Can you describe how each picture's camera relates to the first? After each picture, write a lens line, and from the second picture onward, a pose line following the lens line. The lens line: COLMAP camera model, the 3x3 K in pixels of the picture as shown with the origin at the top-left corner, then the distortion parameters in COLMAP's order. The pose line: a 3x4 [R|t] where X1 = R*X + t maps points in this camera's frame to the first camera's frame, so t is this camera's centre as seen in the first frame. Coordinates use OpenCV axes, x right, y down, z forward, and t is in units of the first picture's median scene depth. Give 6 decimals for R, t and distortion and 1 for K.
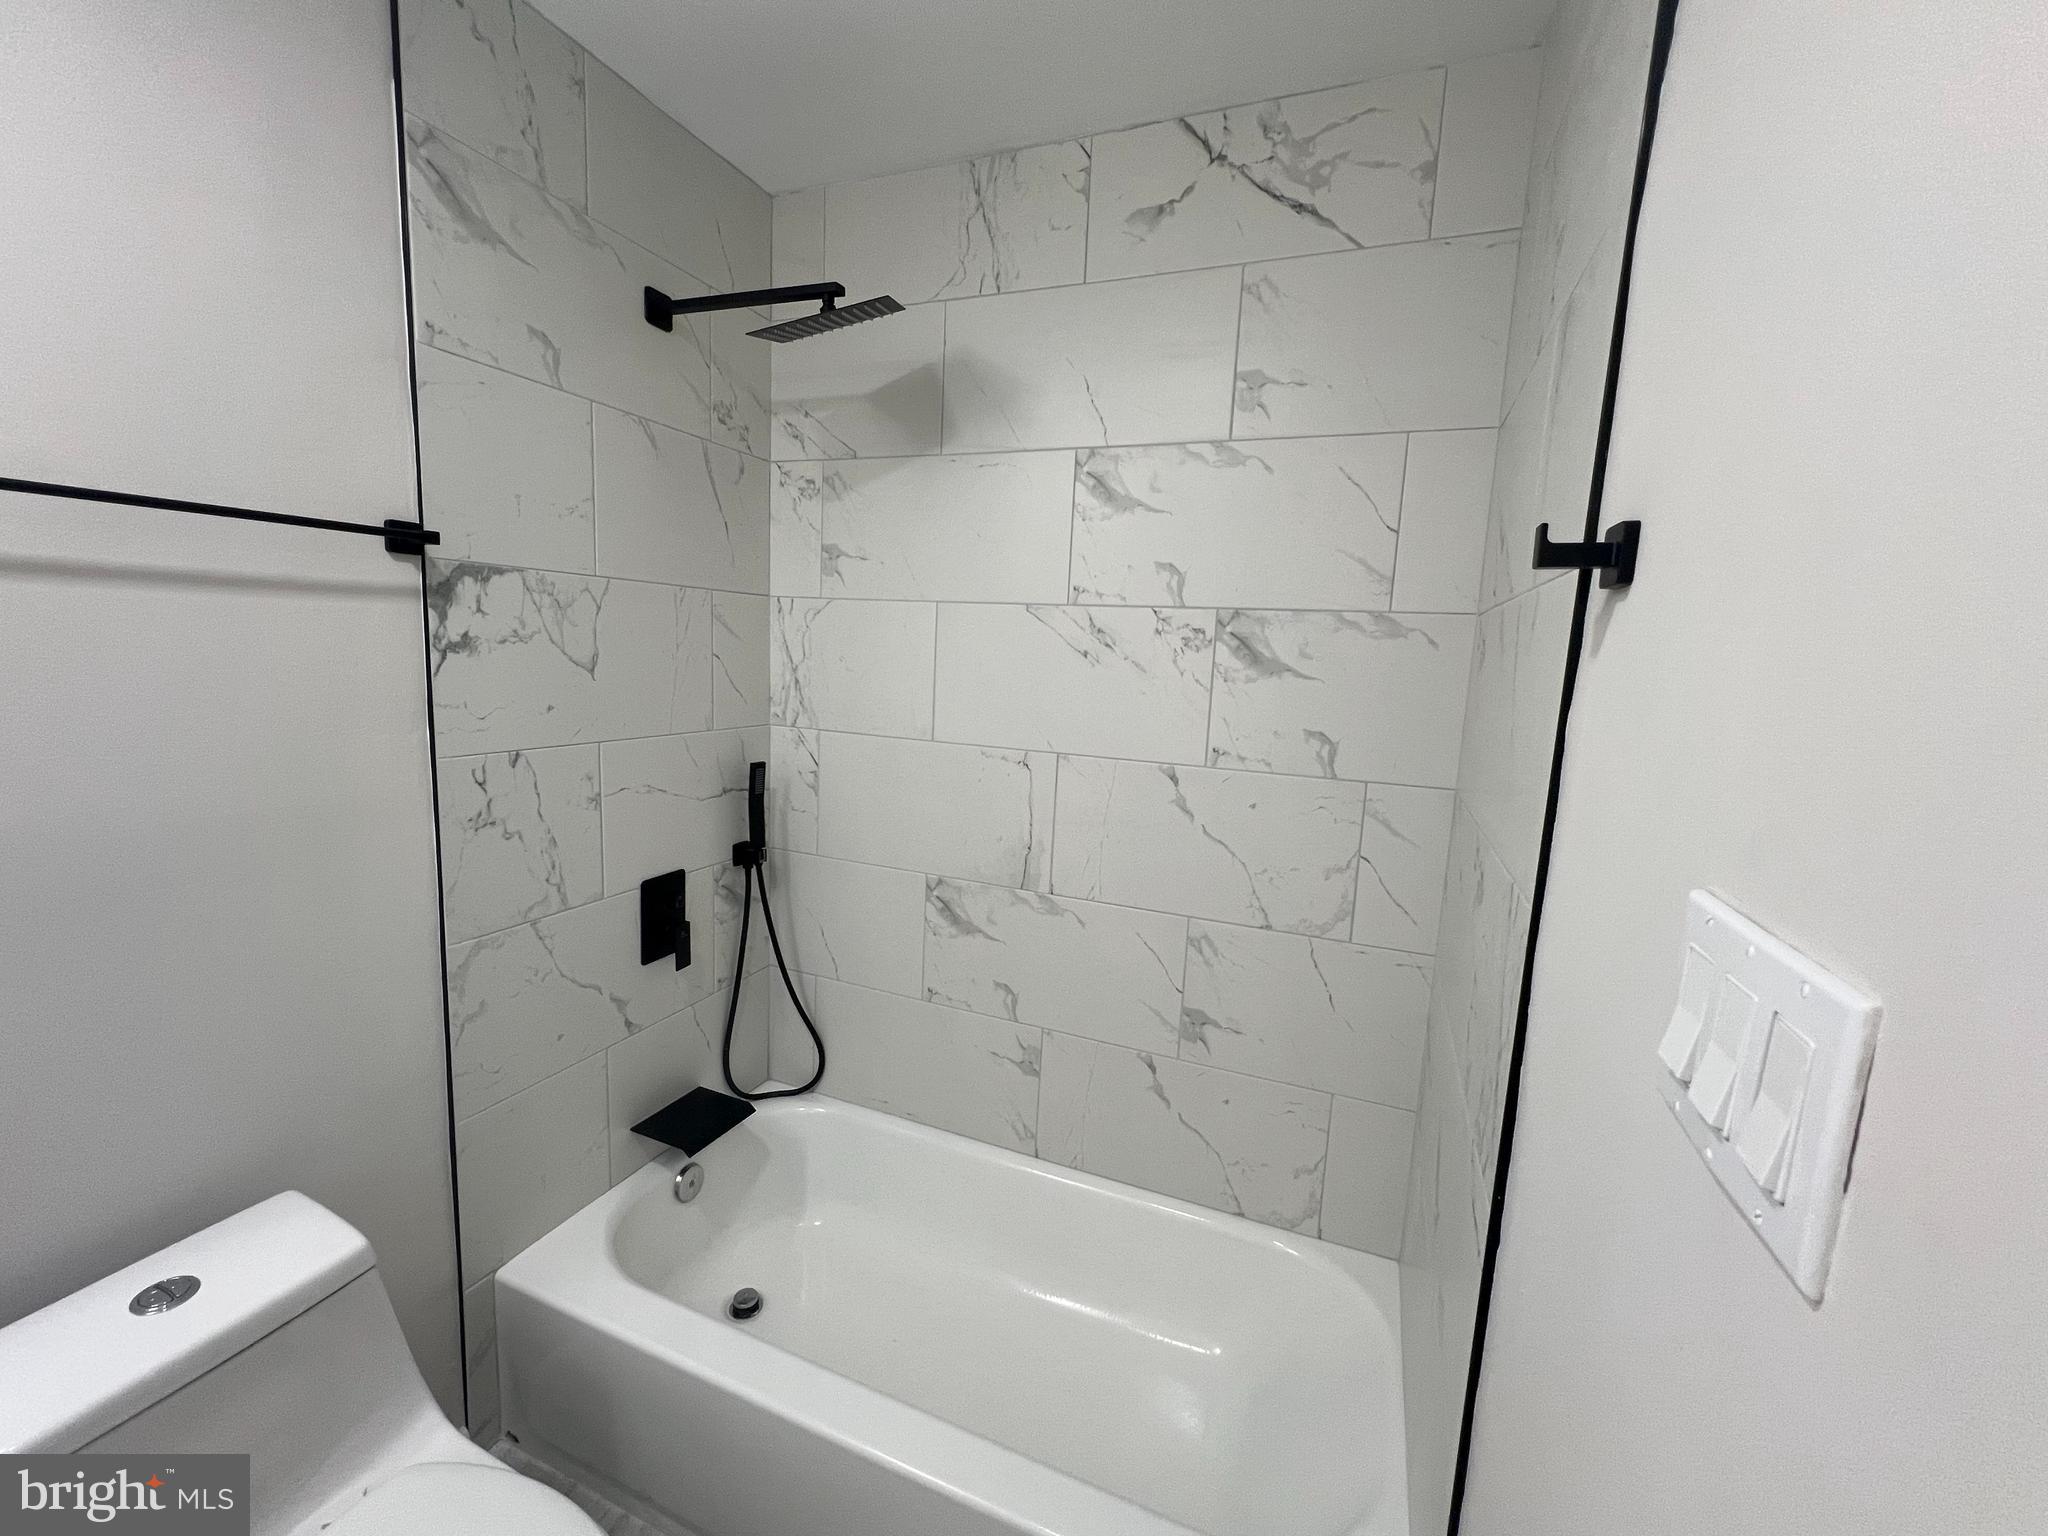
lens RADIAL K [[837.8, 0, 1016.2], [0, 837.8, 766.8], [0, 0, 1]] dist [0.000184, 0.000293]
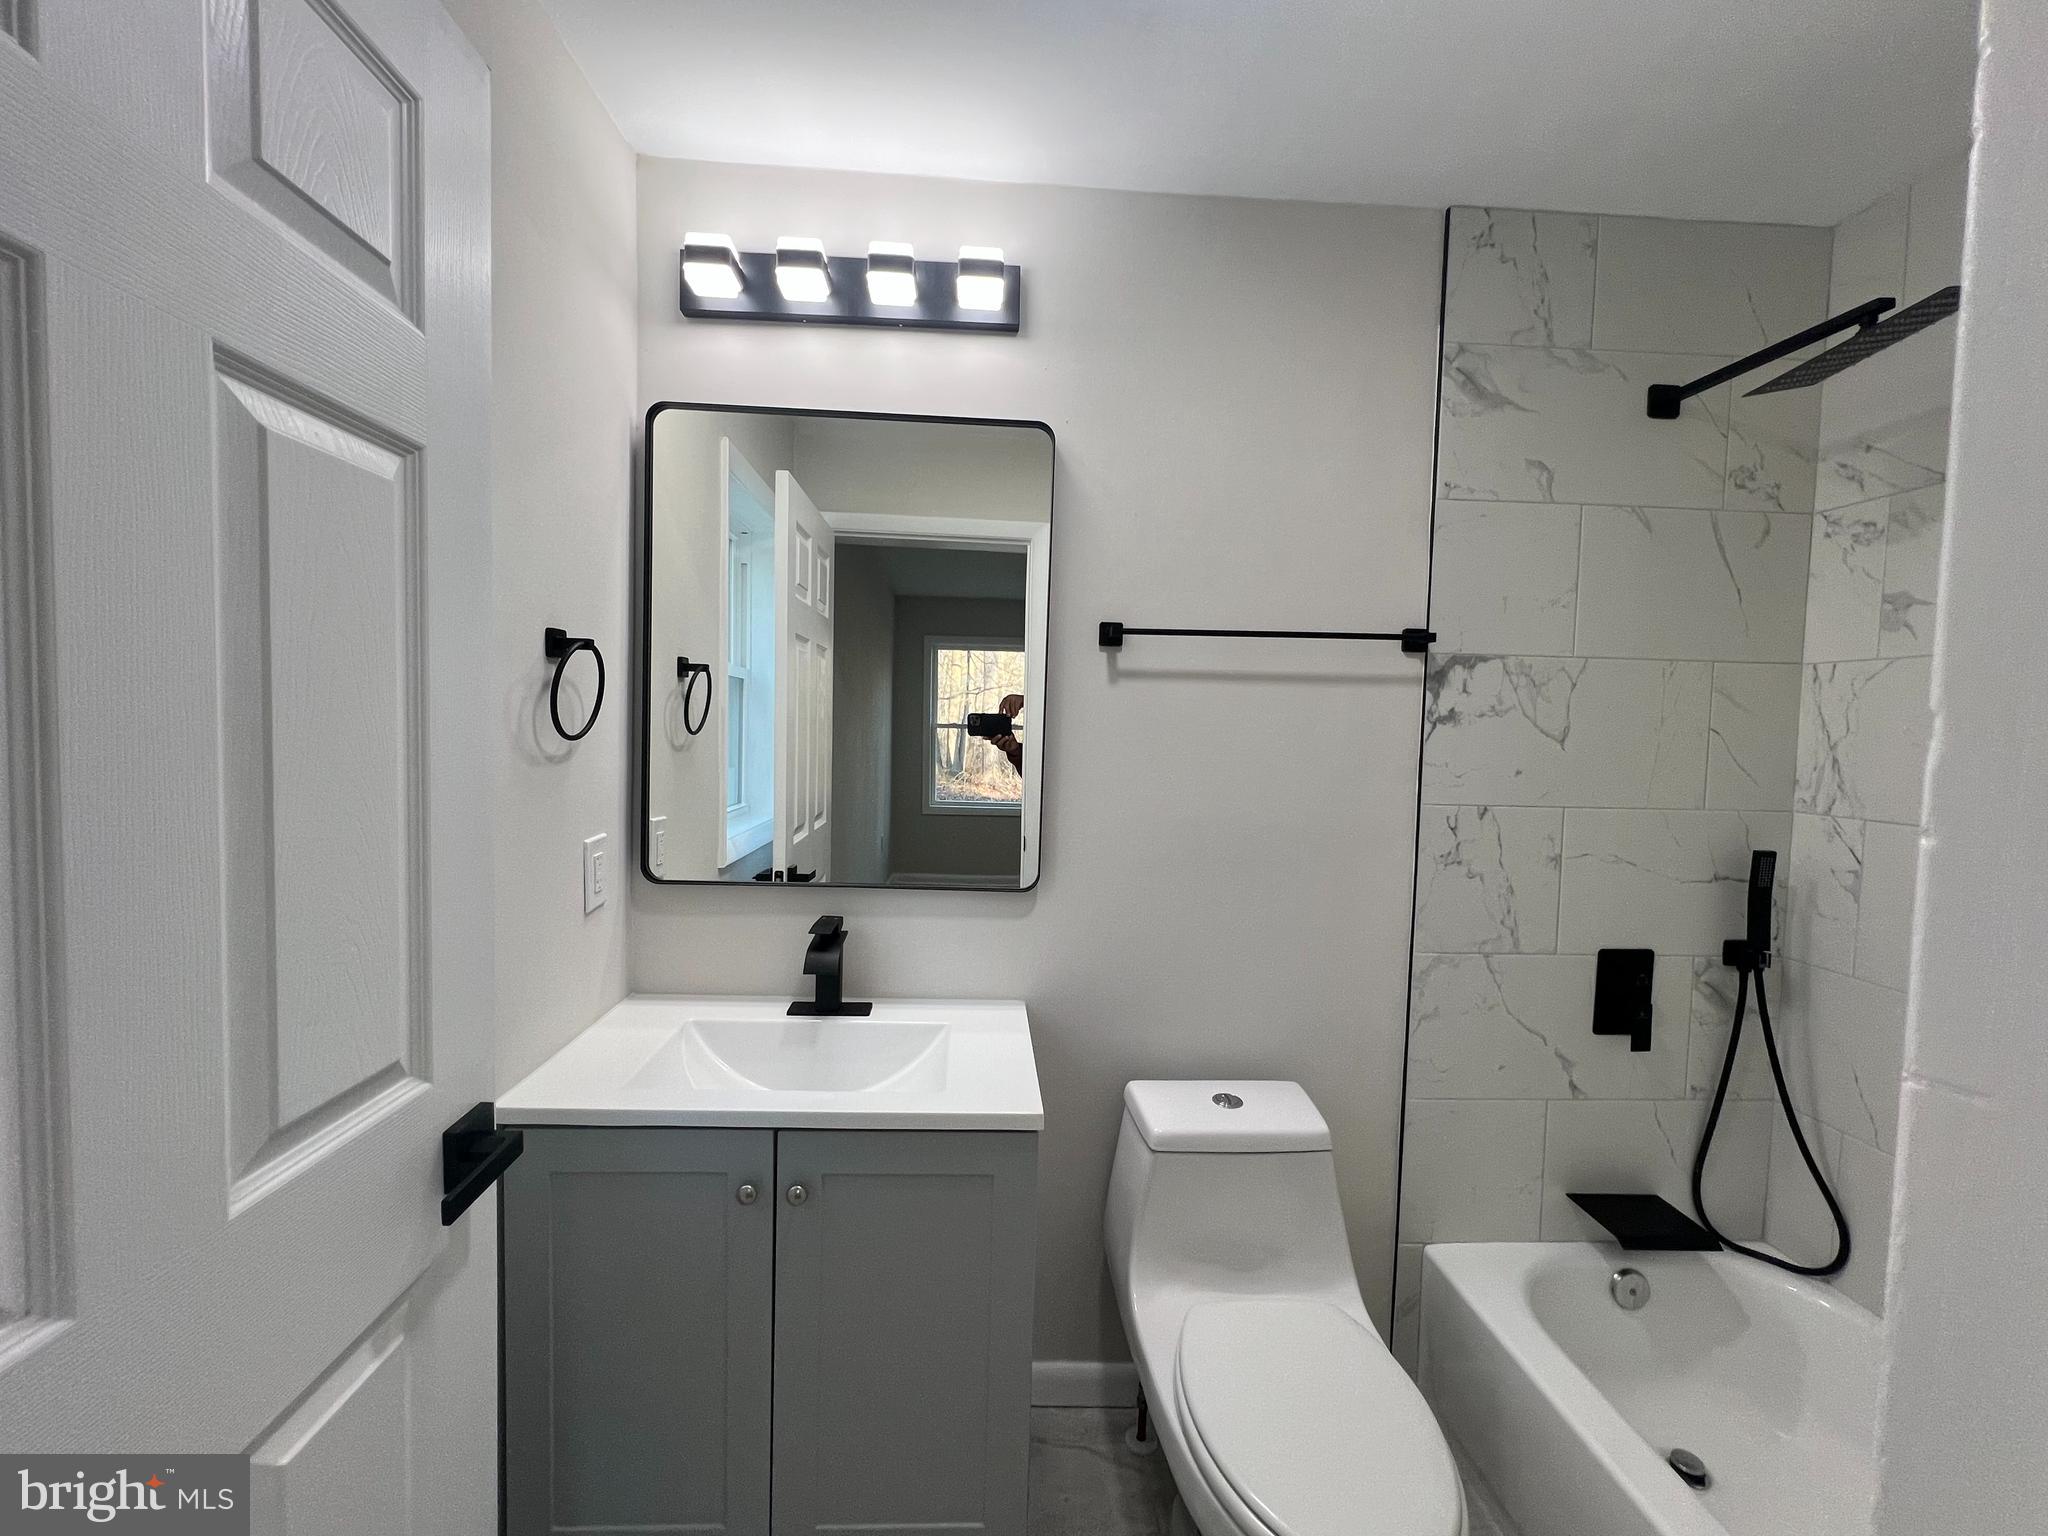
lens RADIAL K [[837.8, 0, 1016.2], [0, 837.8, 766.8], [0, 0, 1]] dist [0.000184, 0.000293]
pose [[0.426893, 0.008991, -0.904257, 0.193057], [-0.133323, 0.989649, -0.053101, 0.075486], [0.894420, 0.143227, 0.423673, -0.111374]]
